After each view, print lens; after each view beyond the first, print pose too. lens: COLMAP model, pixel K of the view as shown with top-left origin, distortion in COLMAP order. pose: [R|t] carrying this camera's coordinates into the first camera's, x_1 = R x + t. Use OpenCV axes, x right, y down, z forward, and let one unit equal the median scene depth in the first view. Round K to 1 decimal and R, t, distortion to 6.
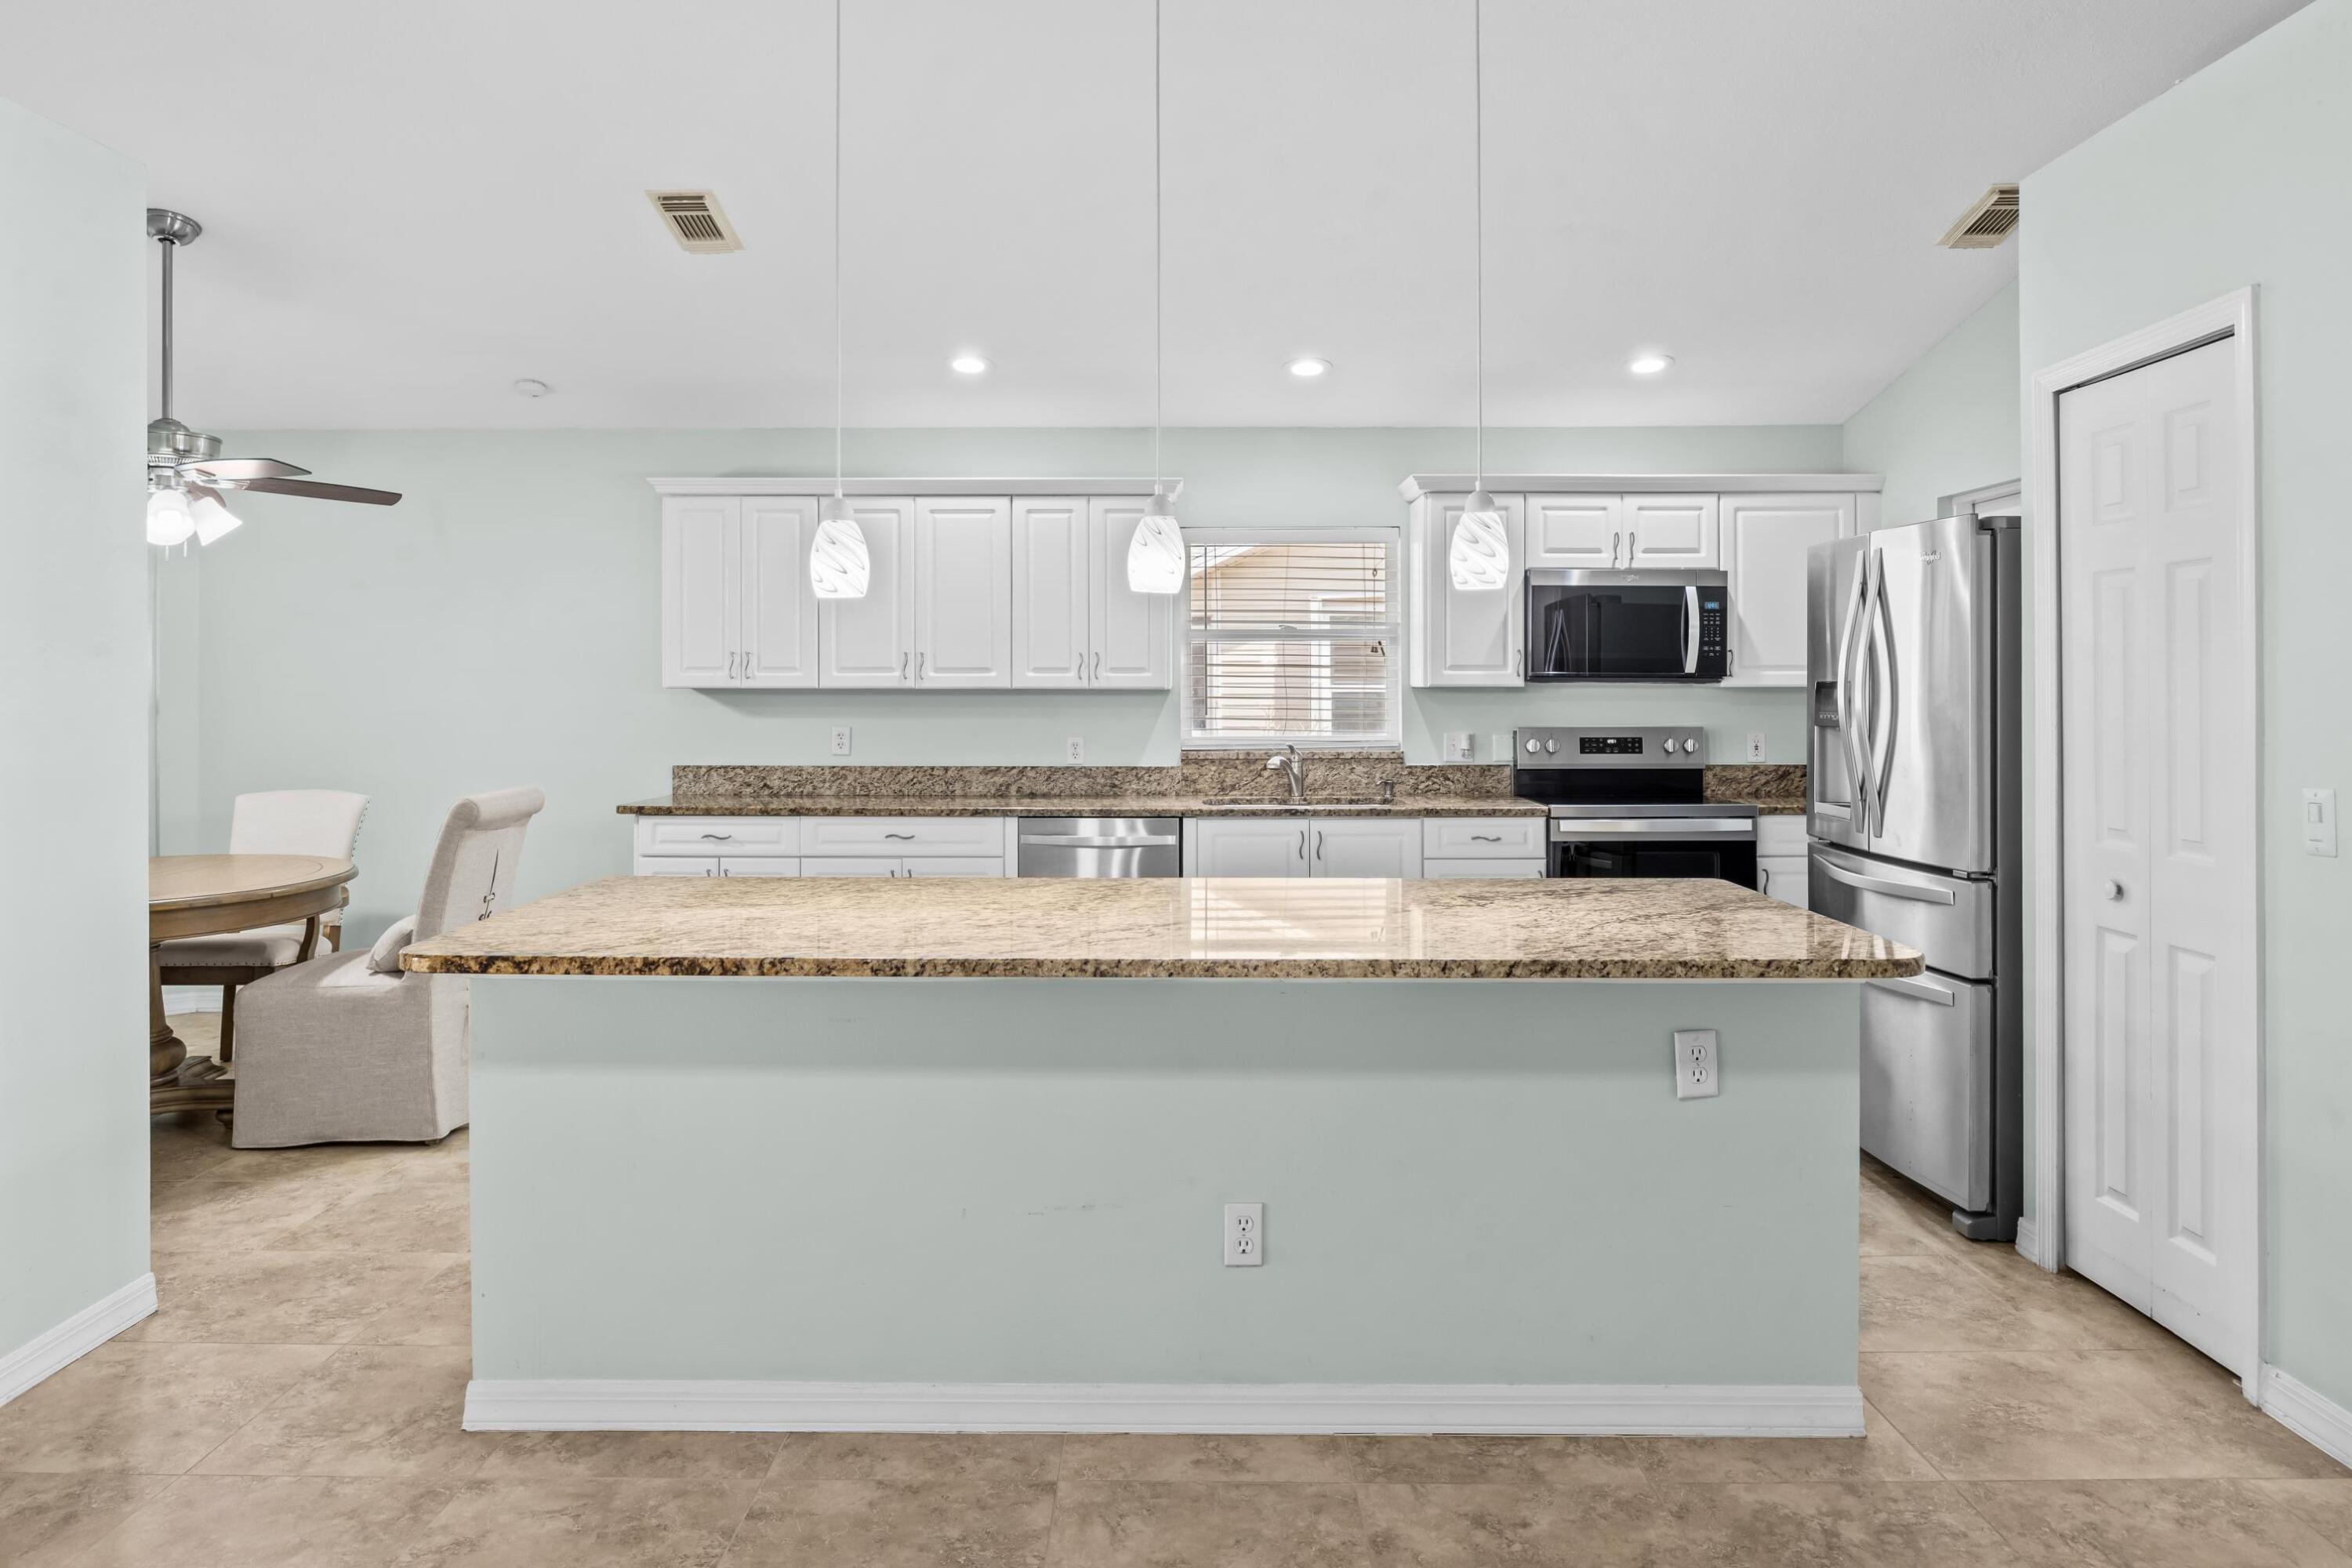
lens RADIAL K [[1444.6, 0, 1188.1], [0, 1444.6, 699.1], [0, 0, 1]] dist [-0.009223, -0.001900]
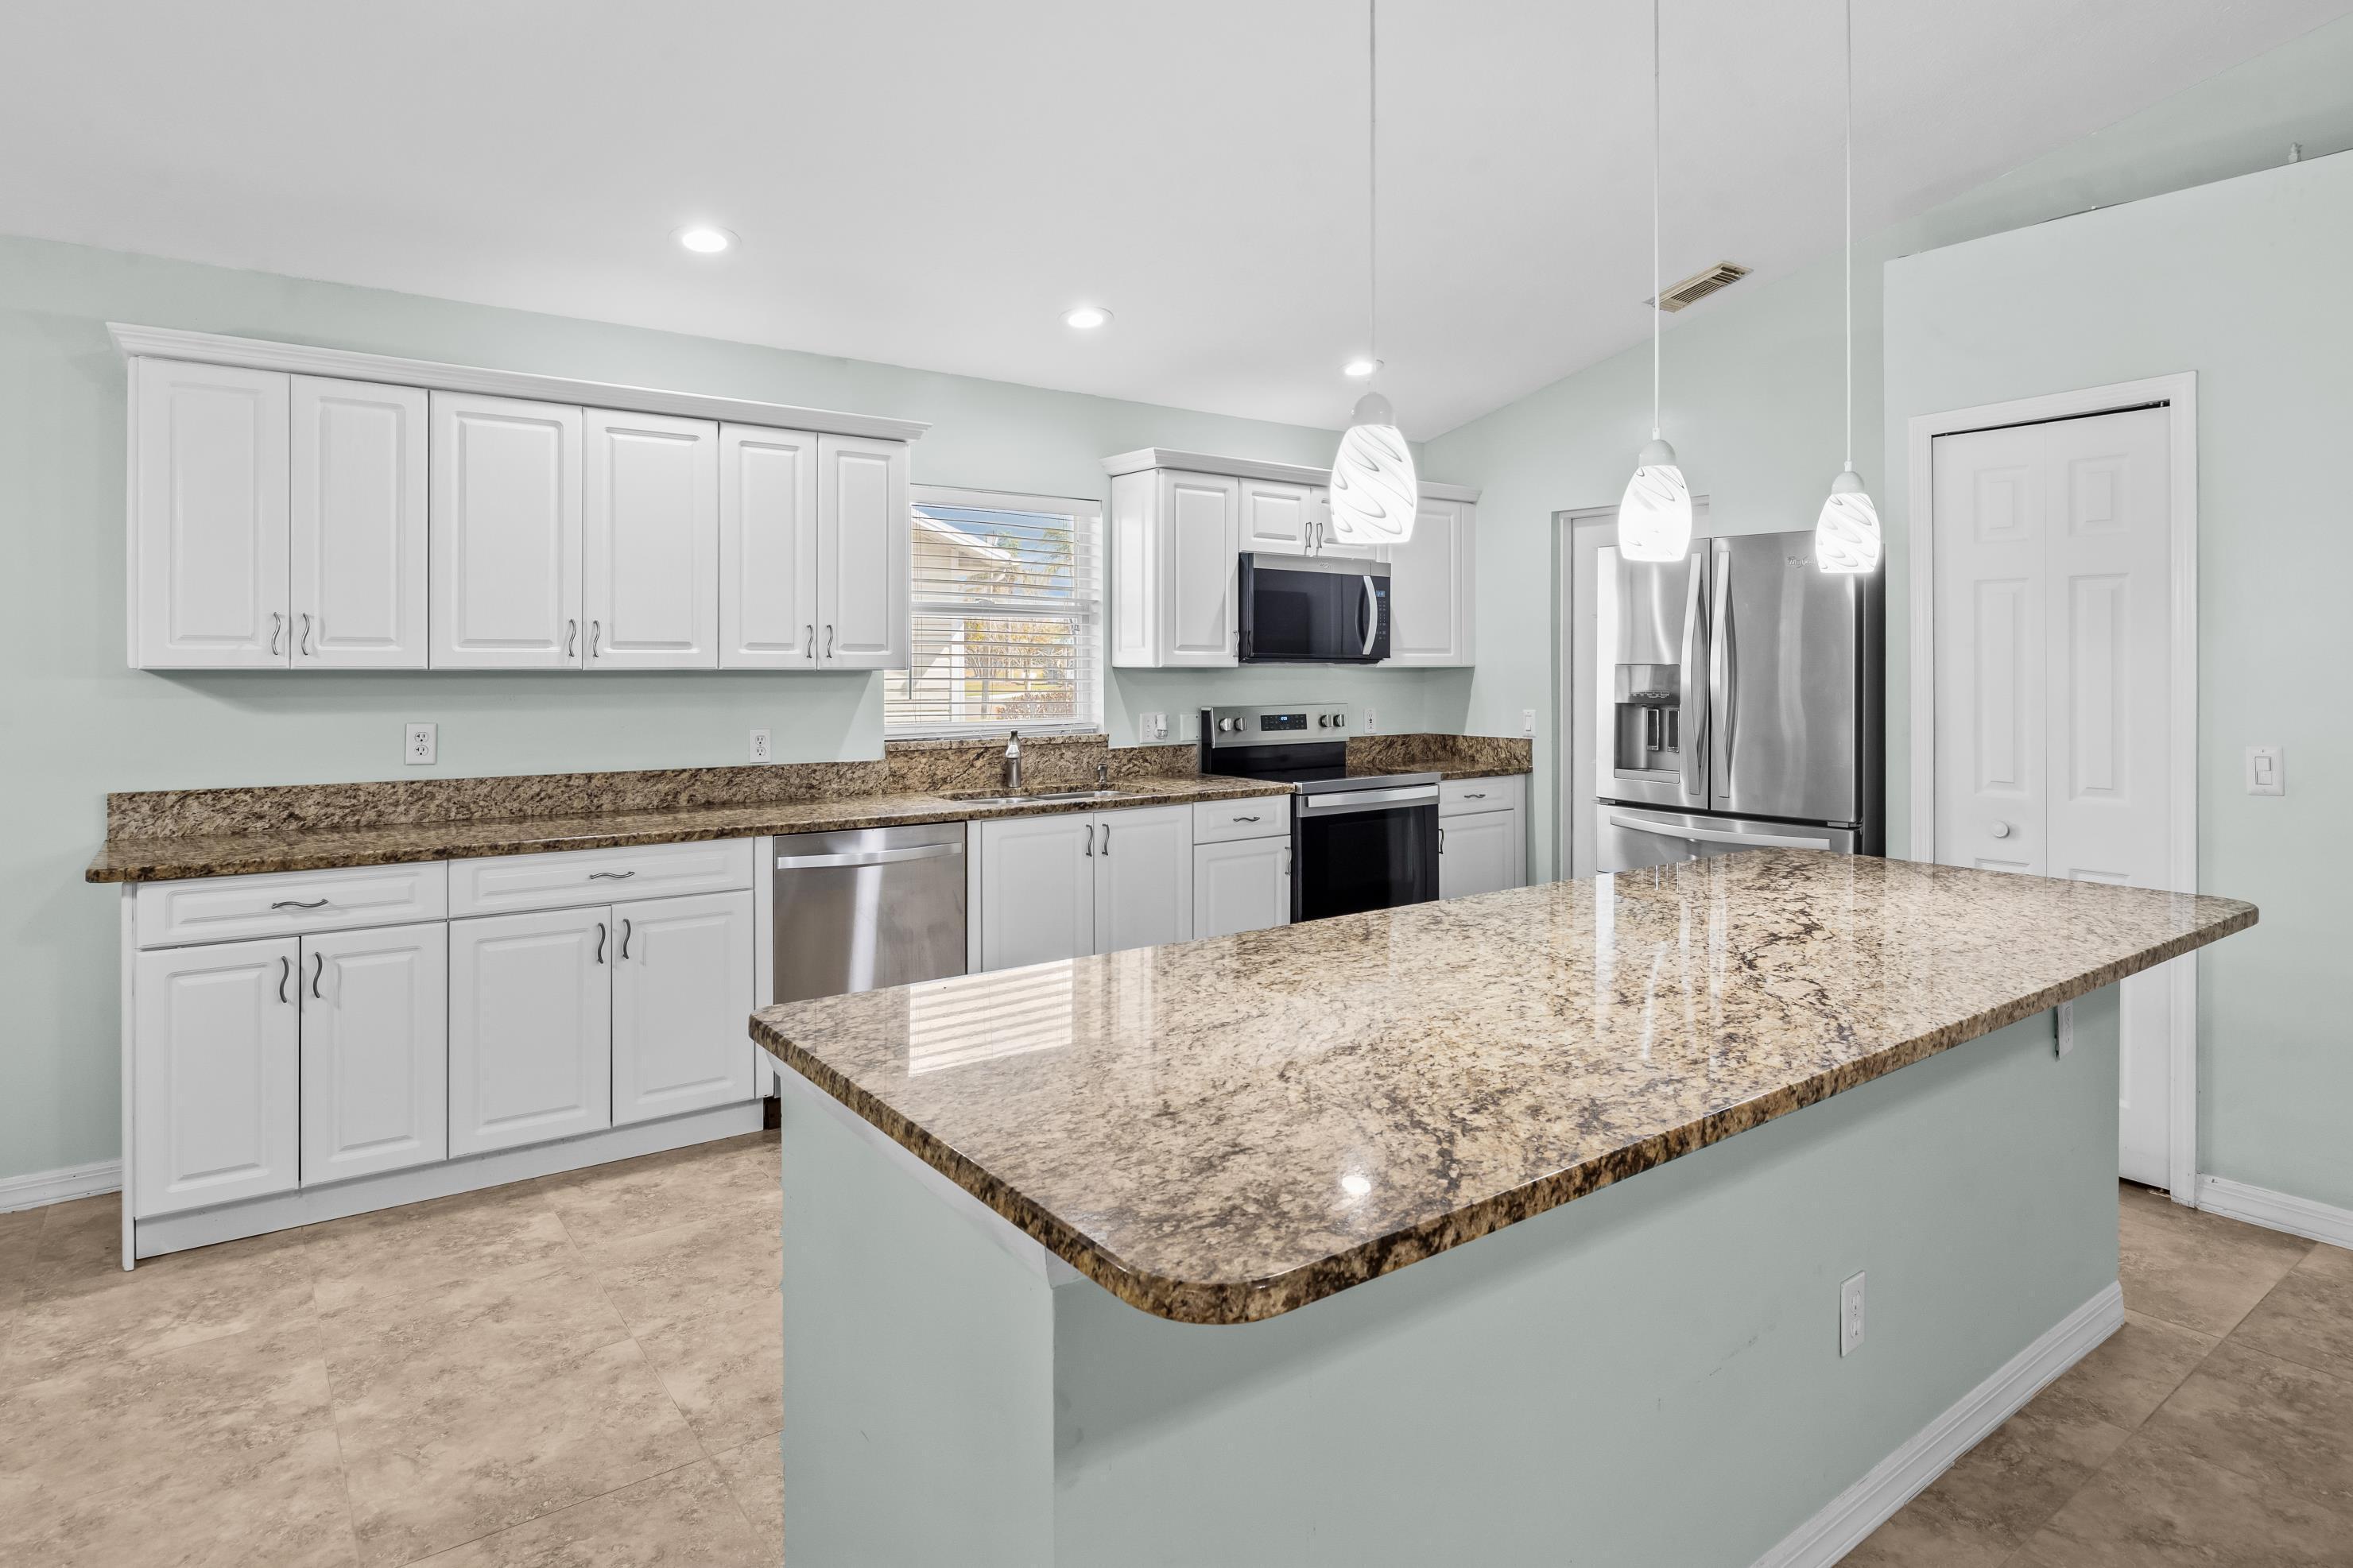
lens RADIAL K [[1283.2, 0, 1235.0], [0, 1283.2, 679.1], [0, 0, 1]] dist [-0.012472, 0.001787]
pose [[0.789767, -0.005596, 0.613382, -0.326272], [0.003064, 0.999982, 0.005178, -0.004933], [-0.613399, -0.002211, 0.789770, 0.286956]]
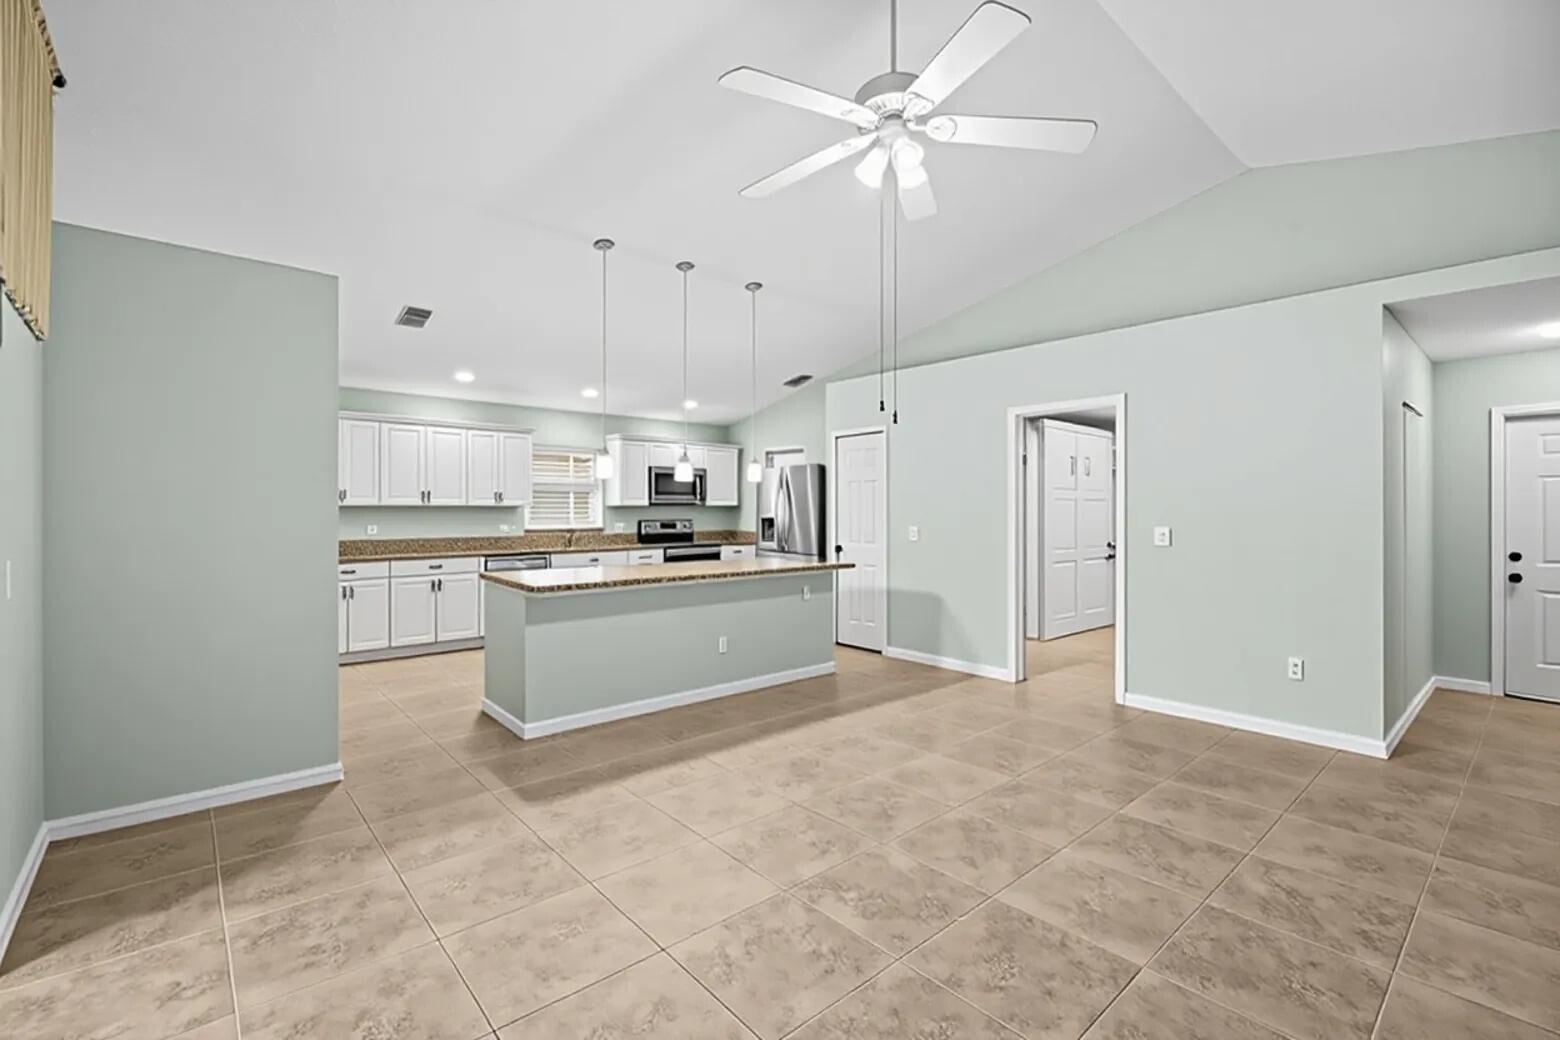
lens RADIAL K [[691.8, 0, 780.4], [0, 691.8, 505.5], [0, 0, 1]] dist [-0.014595, 0.000856]
pose [[0.749421, 0.004286, 0.662080, -0.505985], [0.000439, 0.999976, -0.006970, 0.000620], [-0.662094, 0.005514, 0.749401, -0.245970]]
